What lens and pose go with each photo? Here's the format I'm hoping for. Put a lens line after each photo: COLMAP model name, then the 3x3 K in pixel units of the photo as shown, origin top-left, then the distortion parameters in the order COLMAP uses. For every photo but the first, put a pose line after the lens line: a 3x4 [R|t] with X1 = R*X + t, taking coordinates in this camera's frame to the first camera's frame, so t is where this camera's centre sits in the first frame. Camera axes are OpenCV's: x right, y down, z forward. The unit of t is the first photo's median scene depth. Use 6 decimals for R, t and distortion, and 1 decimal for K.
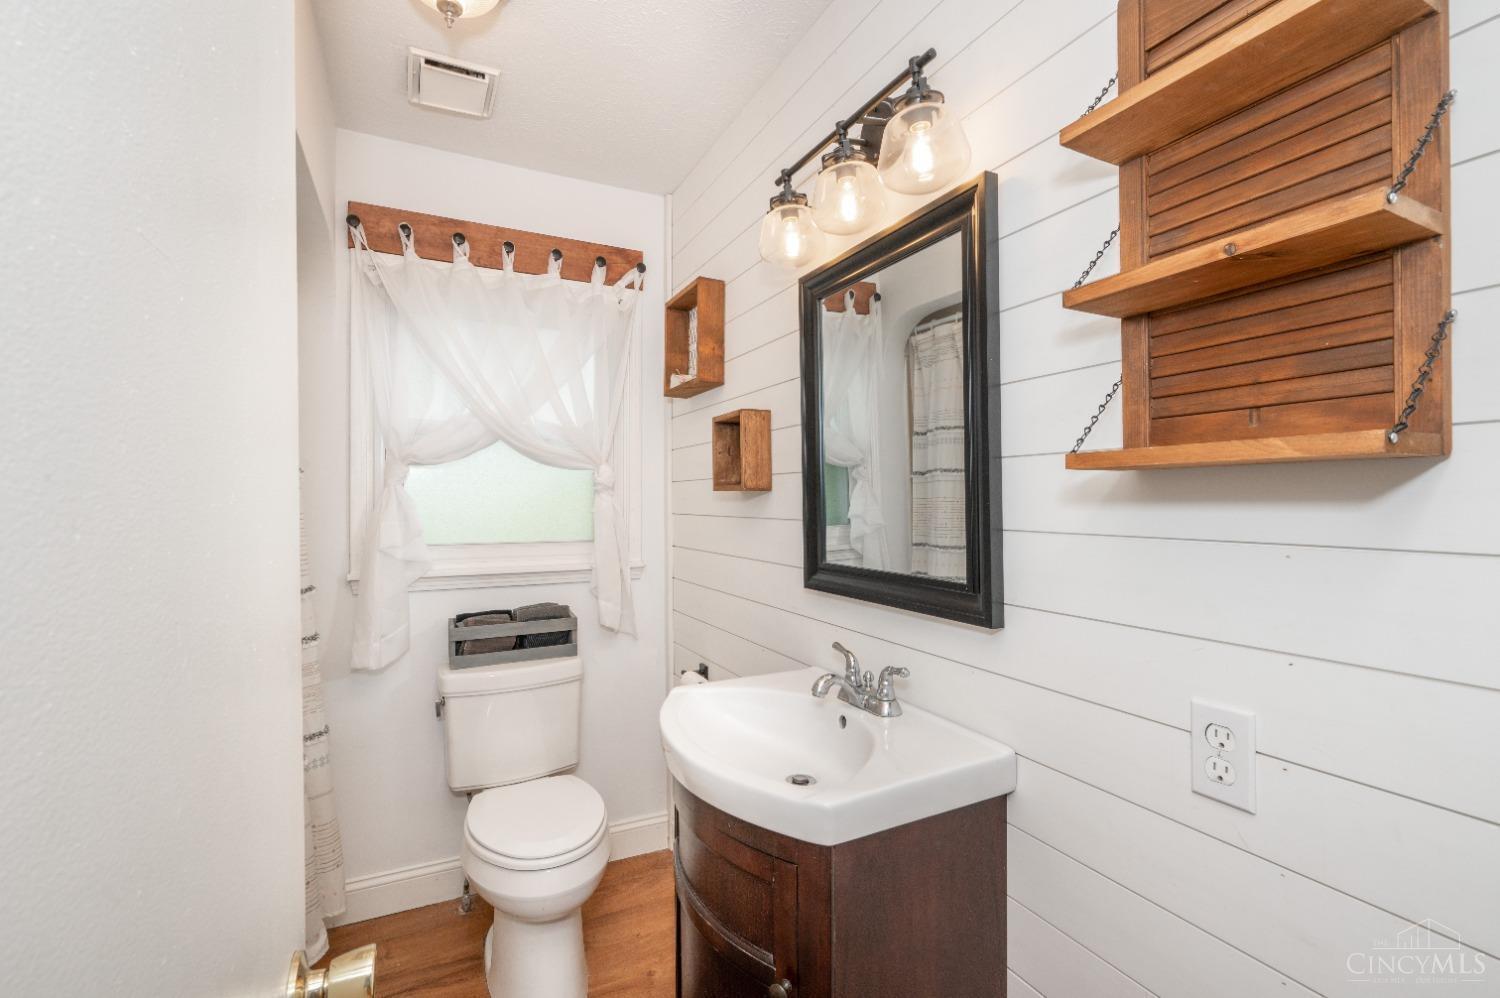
lens RADIAL K [[665.8, 0, 750.1], [0, 665.8, 500.0], [0, 0, 1]] dist [0.000627, 0.000026]
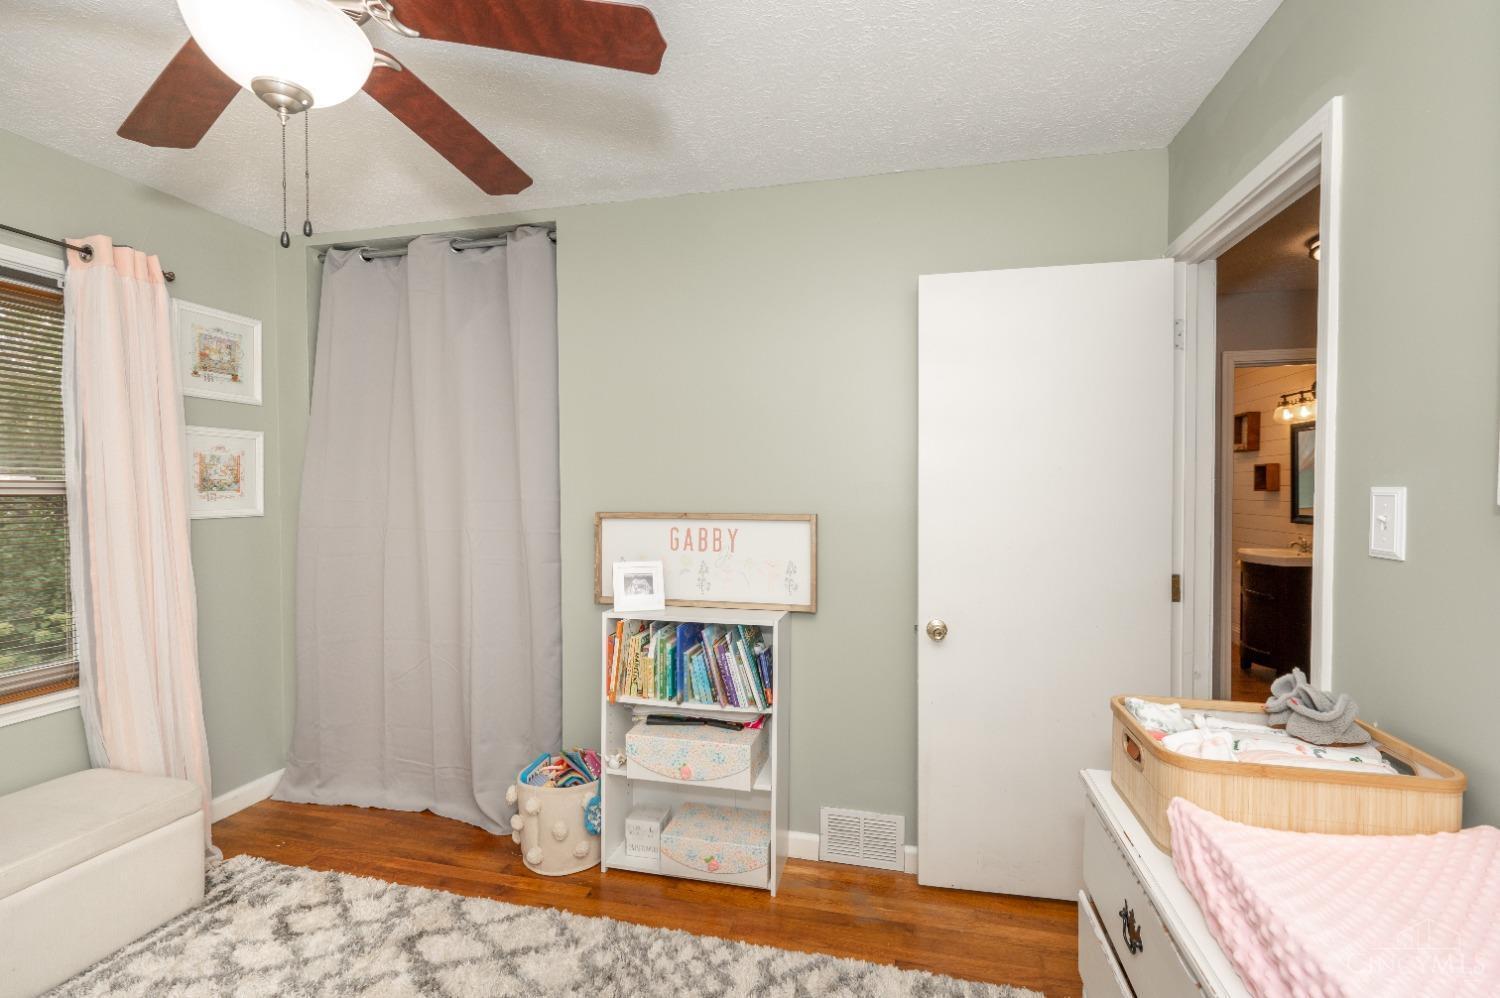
lens RADIAL K [[665.8, 0, 752.3], [0, 665.8, 499.9], [0, 0, 1]] dist [0.000627, 0.000026]
pose [[0.770900, 0.015471, -0.636768, 0.111181], [0.001420, 0.999661, 0.026007, -0.052489], [0.636954, -0.020953, 0.770617, -2.727935]]
